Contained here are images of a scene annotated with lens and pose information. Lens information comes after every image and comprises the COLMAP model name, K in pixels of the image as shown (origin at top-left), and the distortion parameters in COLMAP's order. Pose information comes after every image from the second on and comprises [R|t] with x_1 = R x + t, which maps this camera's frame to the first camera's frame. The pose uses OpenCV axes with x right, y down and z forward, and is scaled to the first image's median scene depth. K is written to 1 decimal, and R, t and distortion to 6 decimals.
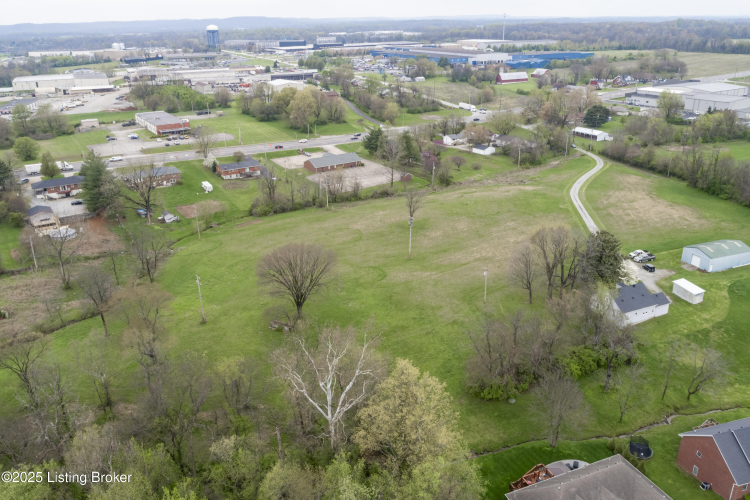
lens RADIAL K [[594.6, 0, 375.0], [0, 594.6, 250.0], [0, 0, 1]] dist [-0.020945, 0.010353]
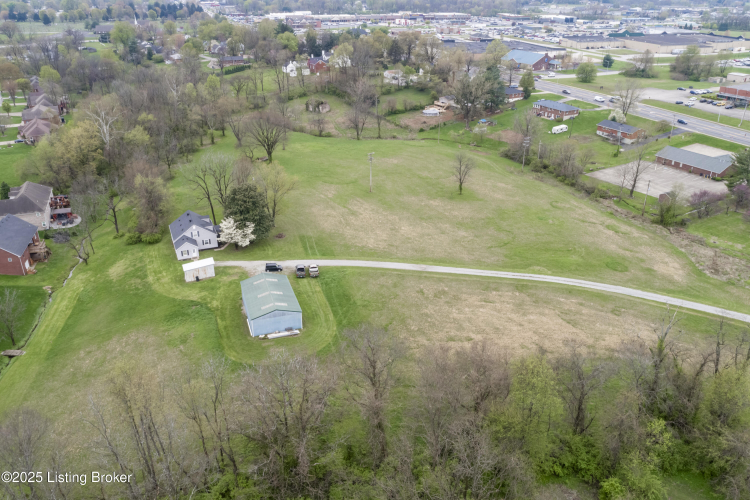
lens RADIAL K [[594.6, 0, 375.0], [0, 594.6, 250.0], [0, 0, 1]] dist [-0.020945, 0.010353]
pose [[-0.019454, 0.444538, -0.895549, 0.663024], [-0.373727, 0.827554, 0.418906, -0.218879], [0.927335, 0.342840, 0.150036, 0.551186]]
